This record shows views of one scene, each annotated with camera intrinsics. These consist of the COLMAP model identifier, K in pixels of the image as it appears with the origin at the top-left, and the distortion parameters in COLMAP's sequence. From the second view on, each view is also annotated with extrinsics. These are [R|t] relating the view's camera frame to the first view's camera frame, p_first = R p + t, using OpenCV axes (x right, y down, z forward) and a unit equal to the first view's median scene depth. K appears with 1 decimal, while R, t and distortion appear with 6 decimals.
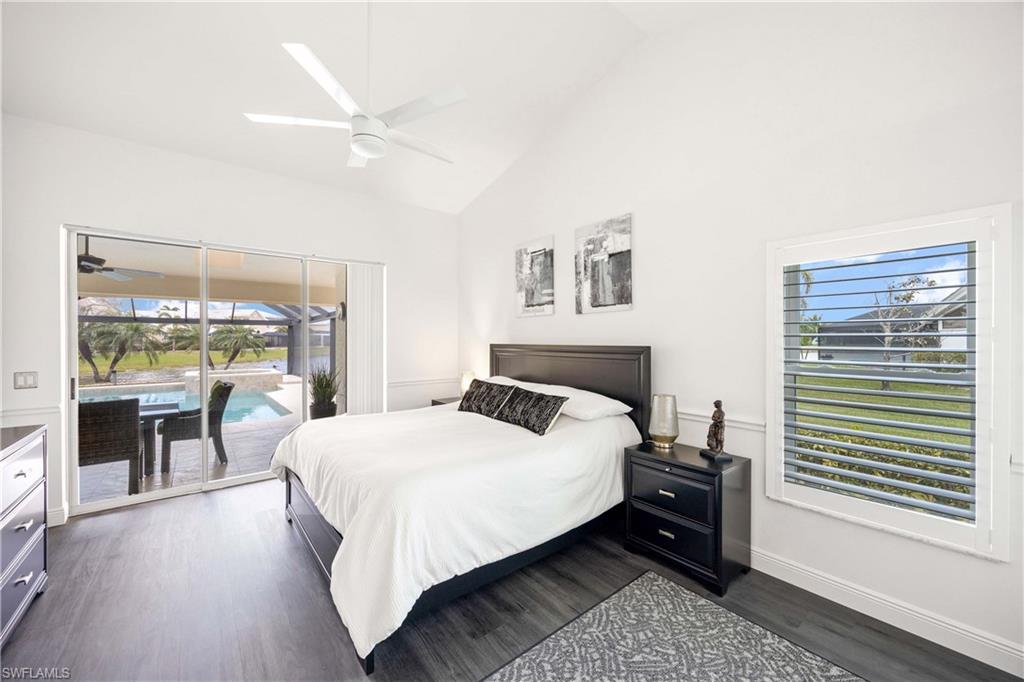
lens RADIAL K [[390.7, 0, 512.7], [0, 390.7, 342.5], [0, 0, 1]] dist [-0.005862, 0.000172]
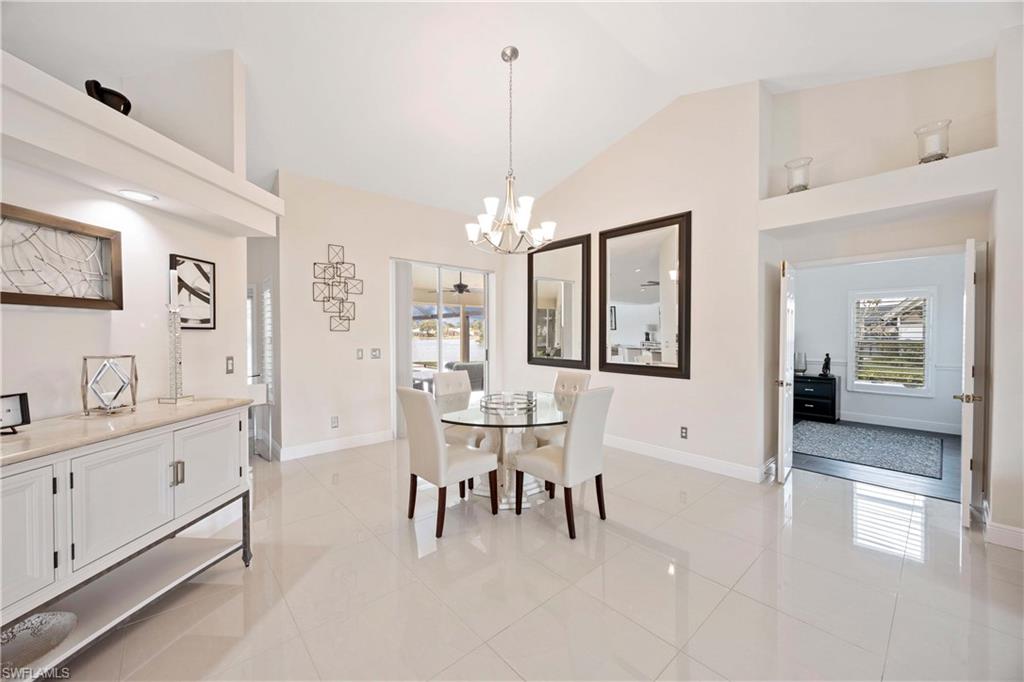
lens RADIAL K [[390.7, 0, 511.5], [0, 390.7, 344.1], [0, 0, 1]] dist [-0.005862, 0.000172]
pose [[0.998309, -0.003427, 0.058026, -1.503307], [0.002577, 0.999888, 0.014718, 0.042128], [-0.058070, -0.014543, 0.998207, -1.254044]]
